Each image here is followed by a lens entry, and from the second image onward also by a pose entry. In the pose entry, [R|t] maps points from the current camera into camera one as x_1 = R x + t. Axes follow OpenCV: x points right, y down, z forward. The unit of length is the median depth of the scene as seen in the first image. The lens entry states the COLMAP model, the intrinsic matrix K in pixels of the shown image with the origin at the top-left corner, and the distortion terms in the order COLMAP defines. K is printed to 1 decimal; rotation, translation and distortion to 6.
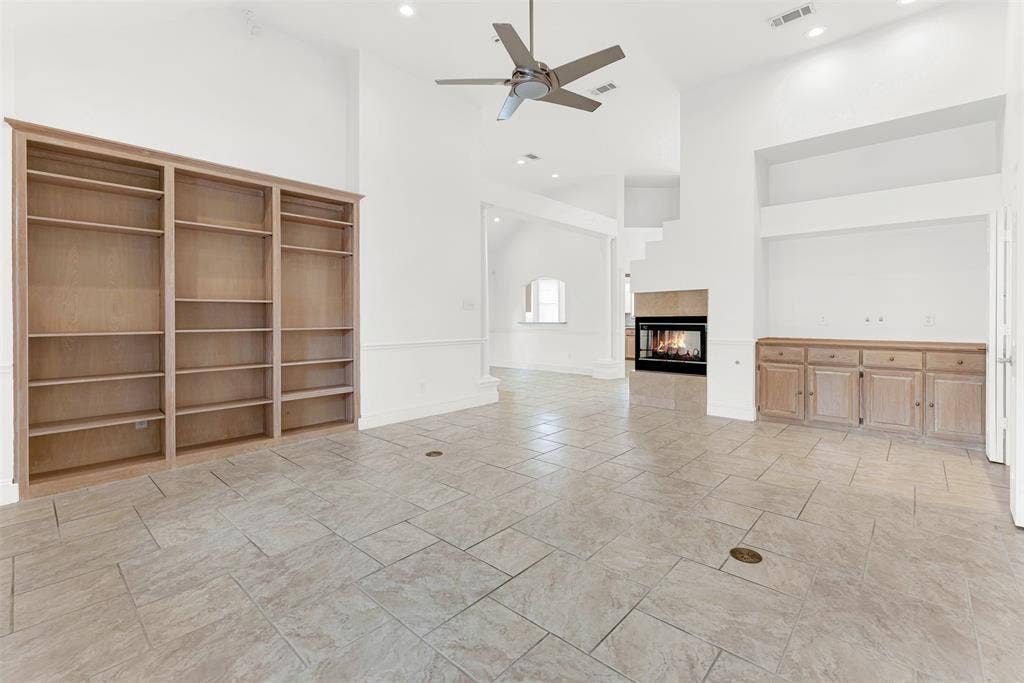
lens RADIAL K [[441.7, 0, 494.0], [0, 441.7, 323.1], [0, 0, 1]] dist [-0.006855, 0.000185]
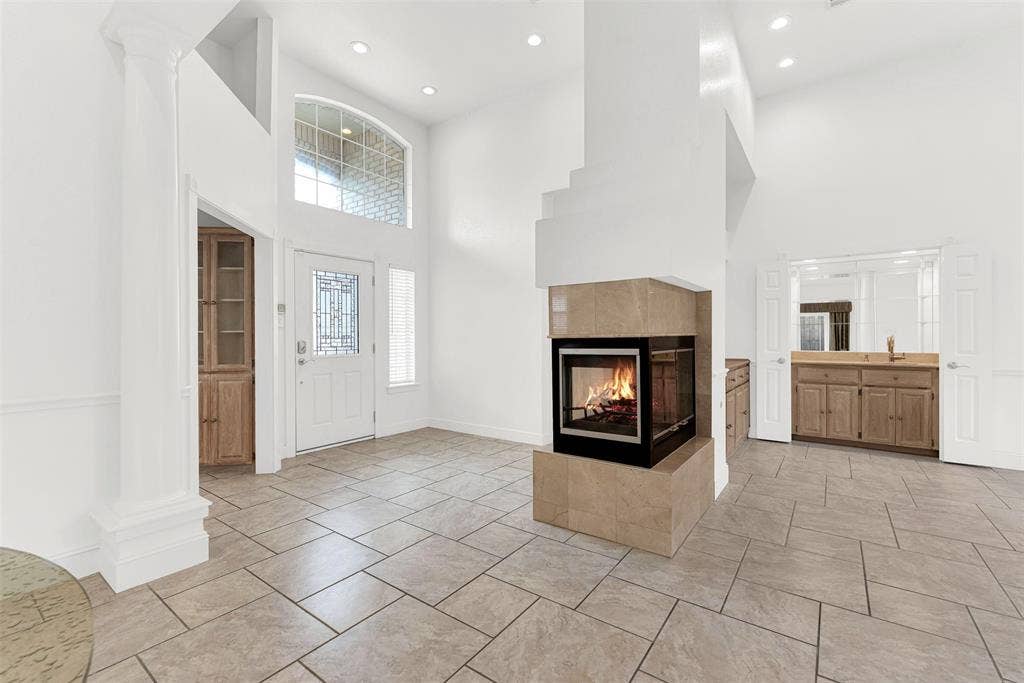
lens RADIAL K [[441.7, 0, 508.6], [0, 441.7, 332.4], [0, 0, 1]] dist [-0.006855, 0.000185]
pose [[-0.131423, 0.007570, 0.991298, -0.131037], [0.012383, 0.999905, -0.005994, -0.026203], [-0.991249, 0.011488, -0.131504, 1.590717]]
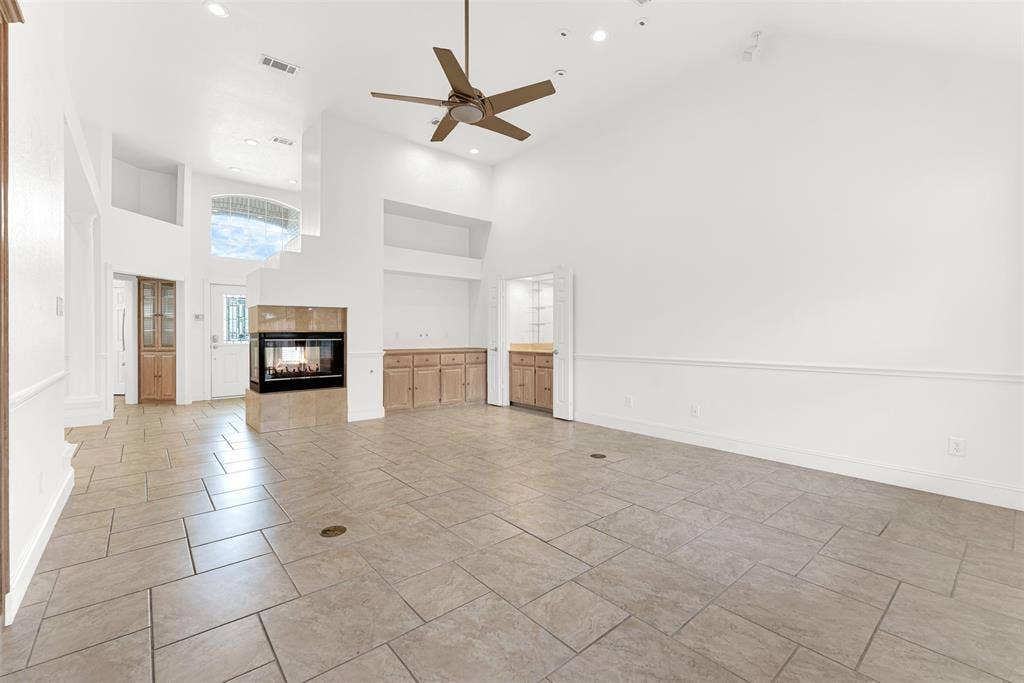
lens RADIAL K [[441.7, 0, 519.6], [0, 441.7, 339.1], [0, 0, 1]] dist [-0.006855, 0.000185]
pose [[0.109279, -0.009799, 0.993963, -0.676082], [0.012764, 0.999883, 0.008454, -0.002958], [-0.993929, 0.011763, 0.109391, 0.550870]]
